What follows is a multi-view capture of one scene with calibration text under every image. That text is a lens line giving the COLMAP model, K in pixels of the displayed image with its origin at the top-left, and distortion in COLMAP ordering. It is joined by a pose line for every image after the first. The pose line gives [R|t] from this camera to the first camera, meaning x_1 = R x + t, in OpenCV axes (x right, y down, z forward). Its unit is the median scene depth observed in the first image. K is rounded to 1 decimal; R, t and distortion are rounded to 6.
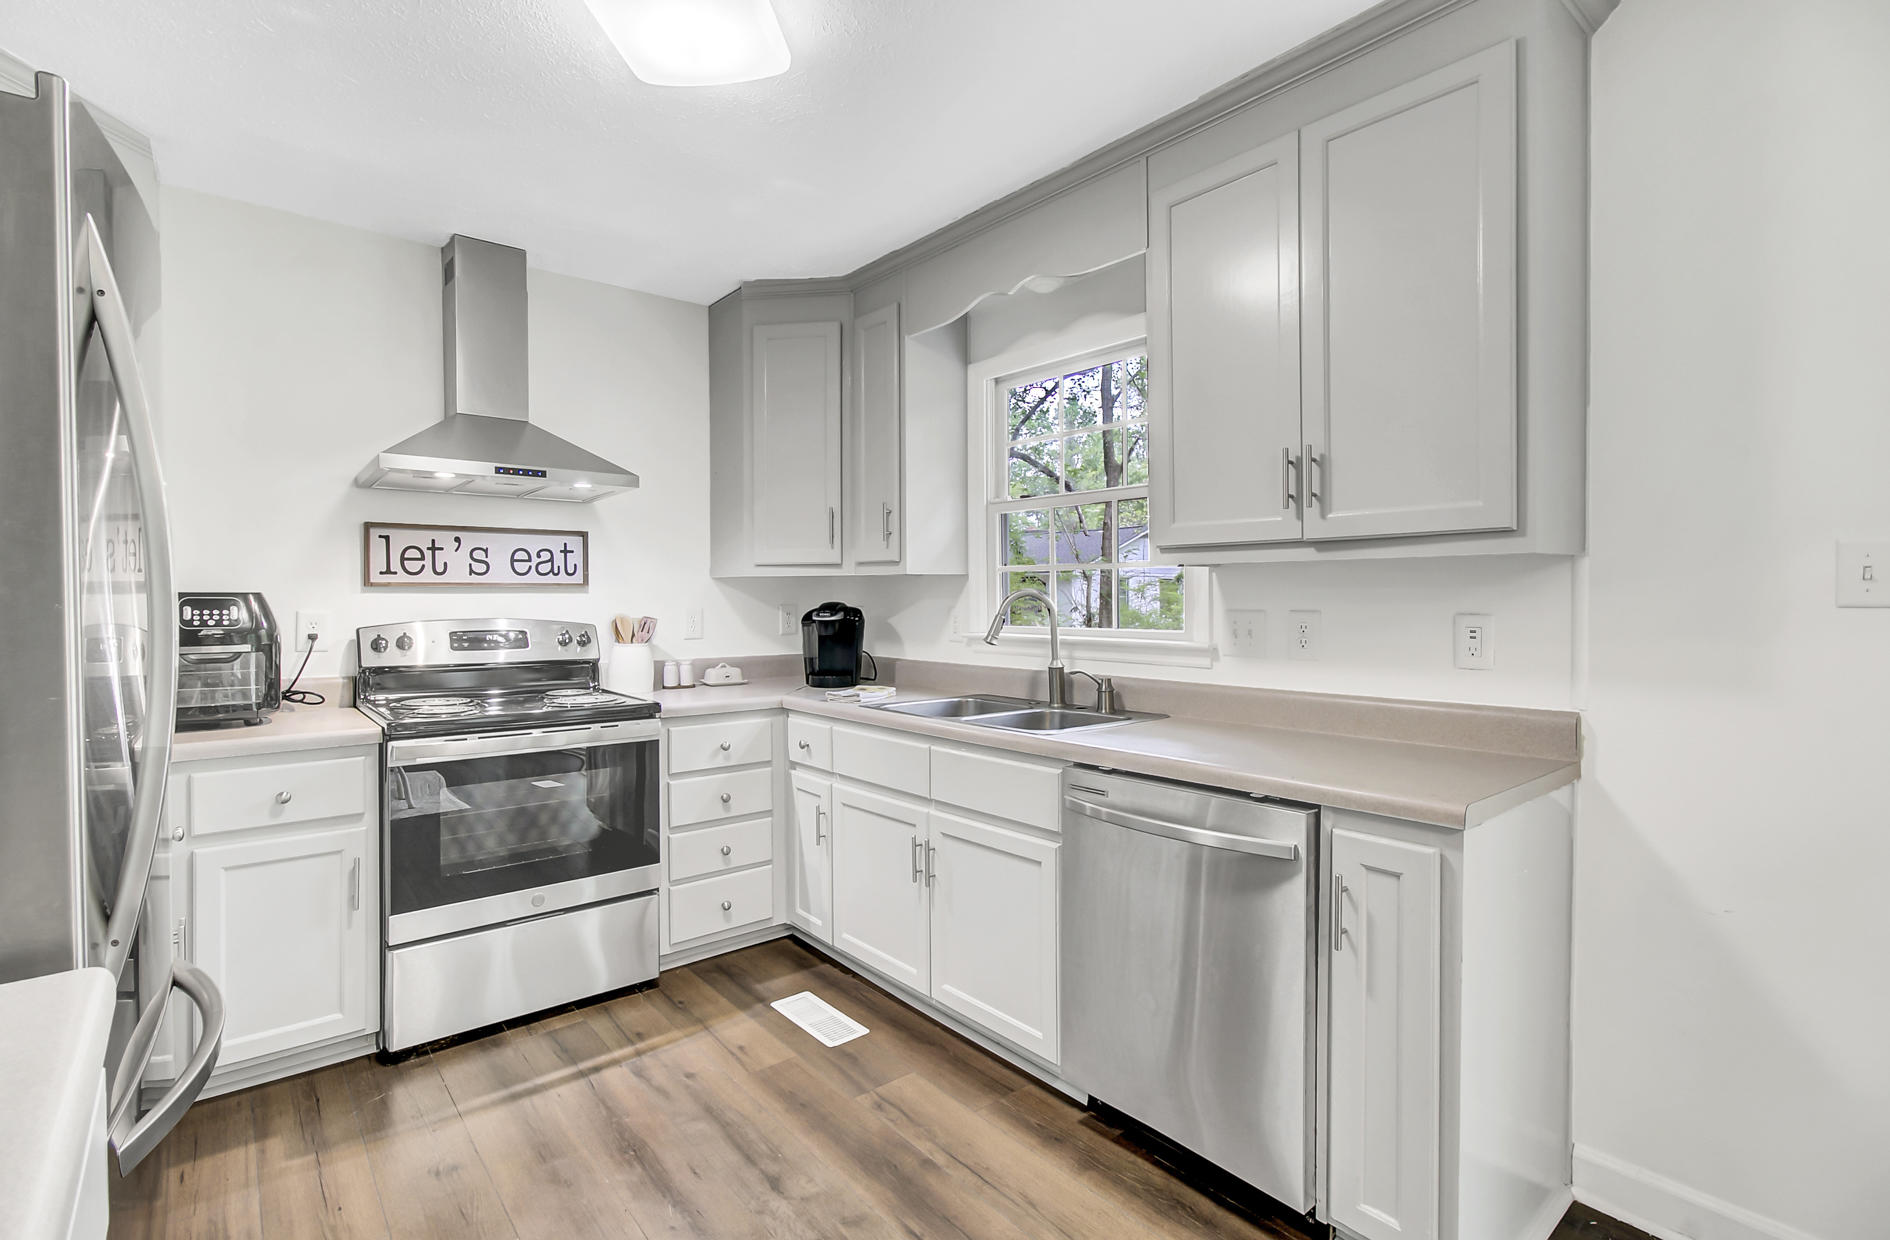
lens RADIAL K [[894.4, 0, 927.8], [0, 894.4, 617.7], [0, 0, 1]] dist [0.001300, 0.001129]
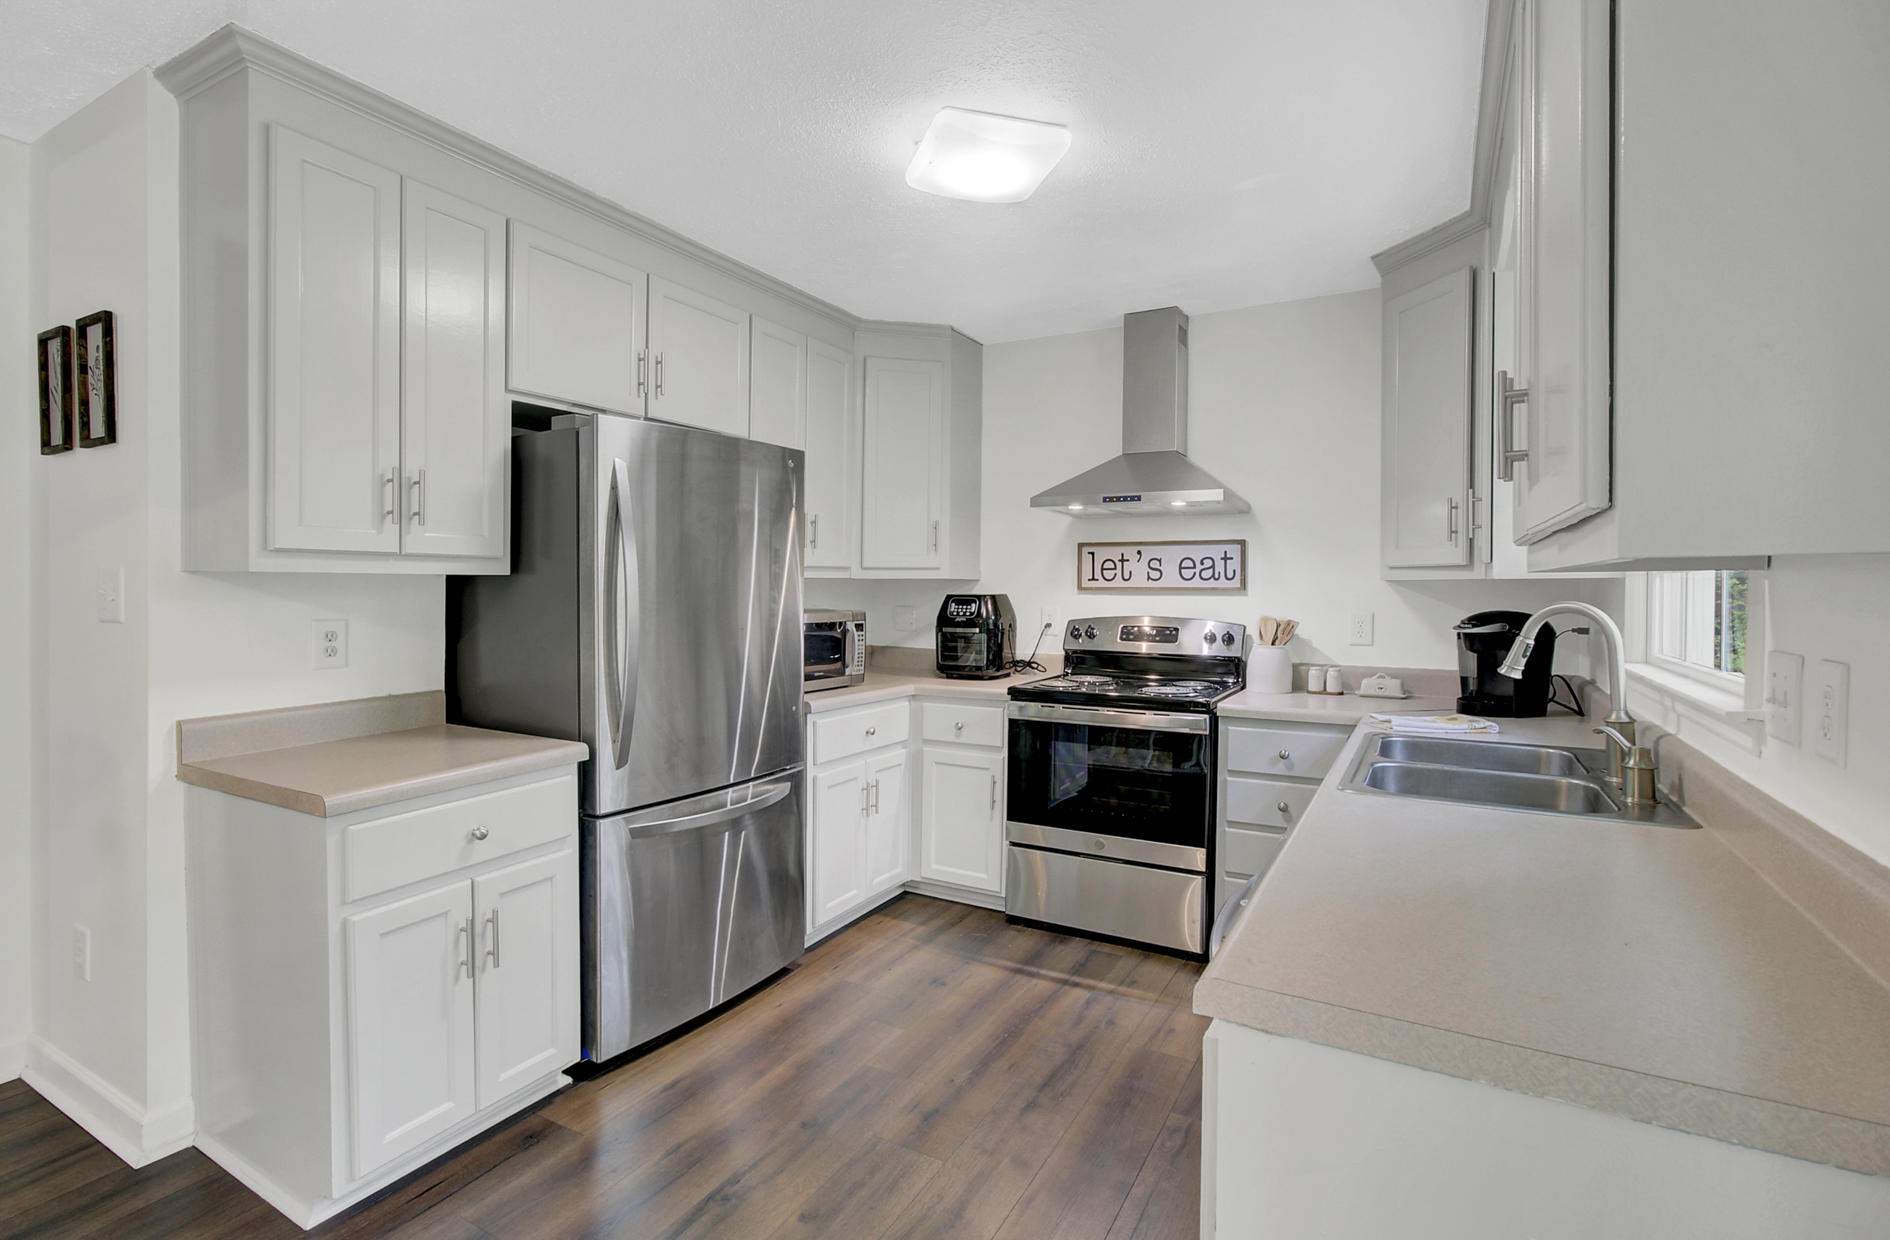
lens RADIAL K [[875.6, 0, 922.9], [0, 875.6, 605.3], [0, 0, 1]] dist [-0.000536, 0.000175]
pose [[0.360869, 0.022630, -0.932342, 0.512496], [-0.026752, 0.999545, 0.013906, -0.022394], [0.932233, 0.019924, 0.361311, 0.274882]]
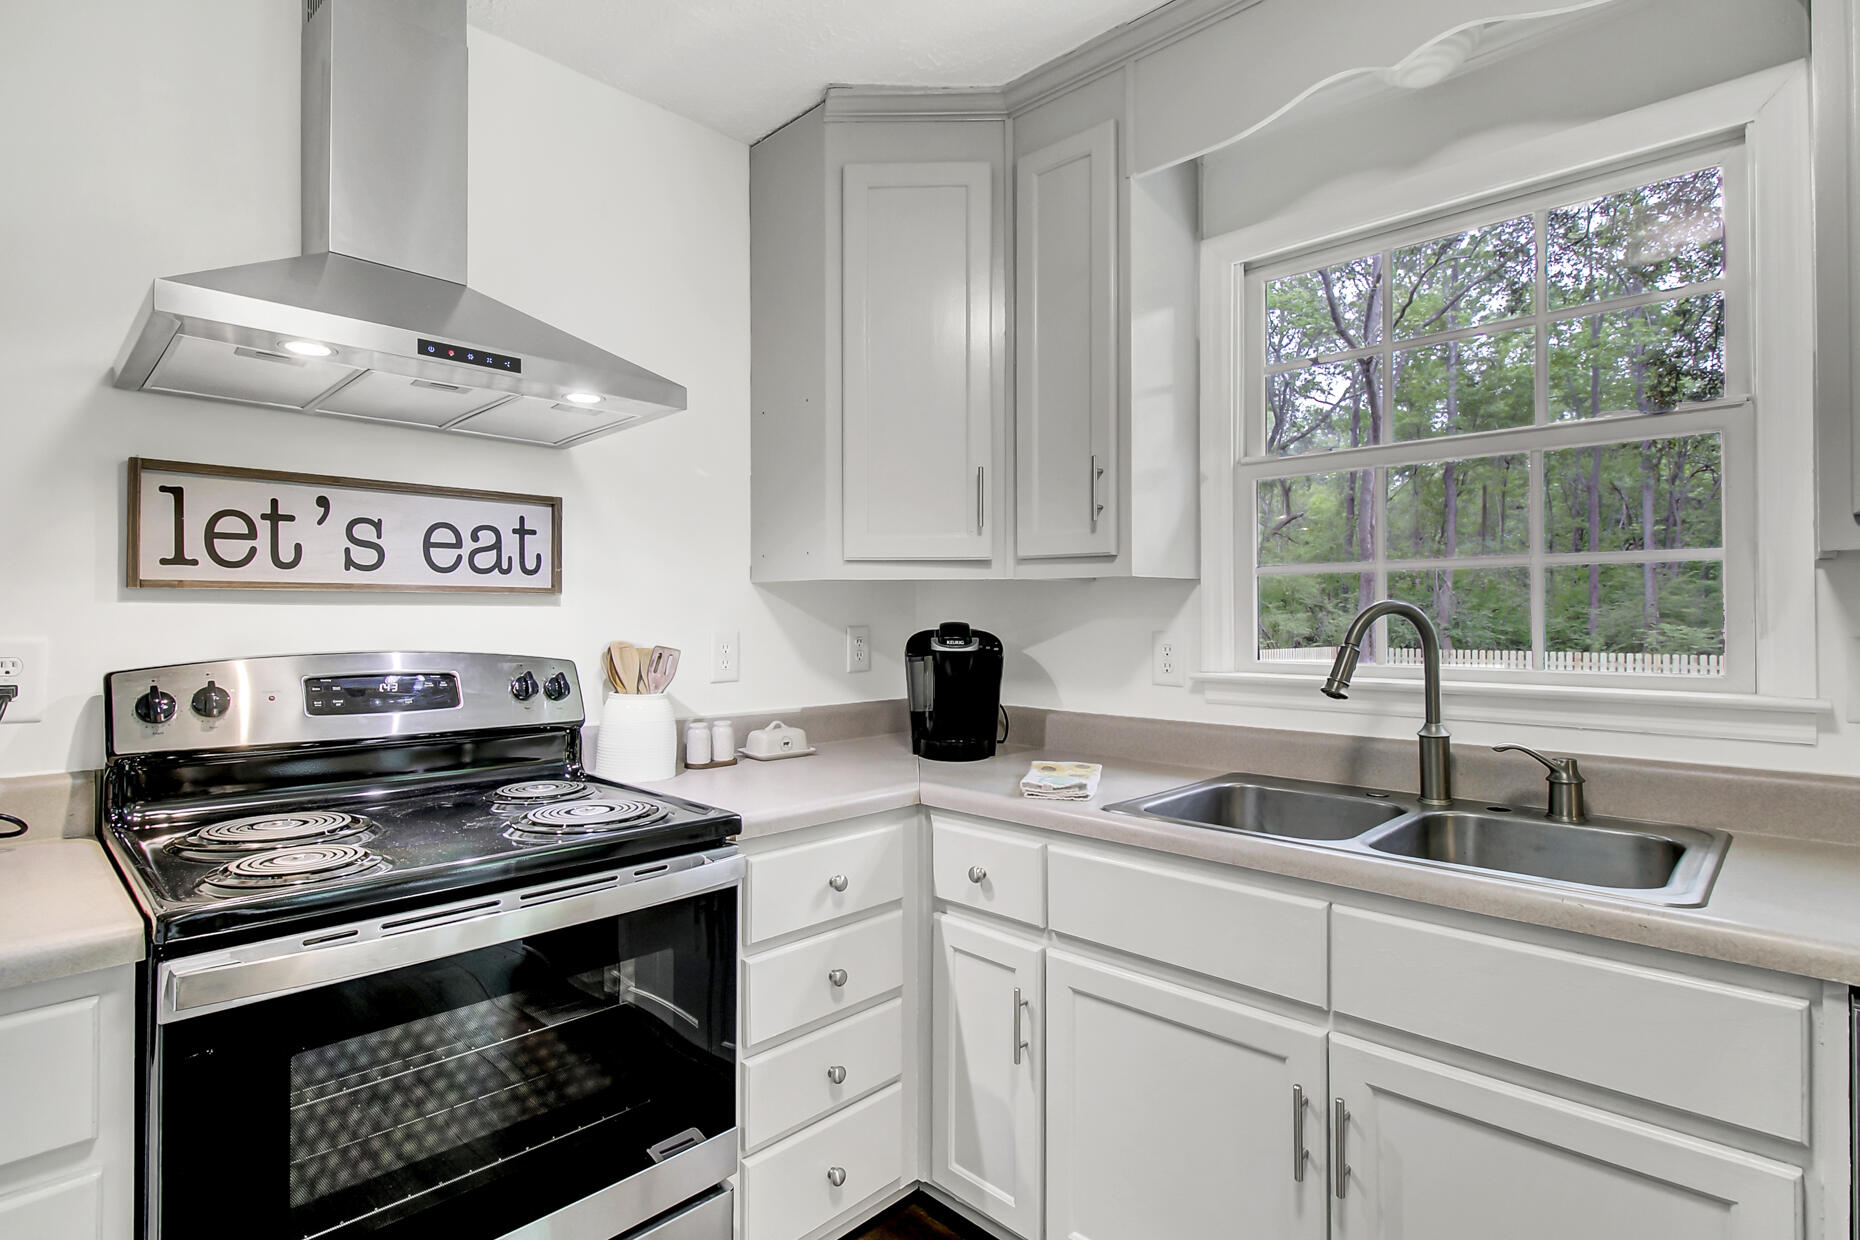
lens RADIAL K [[938.5, 0, 930.0], [0, 938.5, 620.0], [0, 0, 1]] dist [0.013514, -0.018405]
pose [[0.993250, 0.002603, 0.115961, -0.233408], [-0.000172, 0.999780, -0.020968, -0.005910], [-0.115990, 0.020806, 0.993032, 0.407609]]
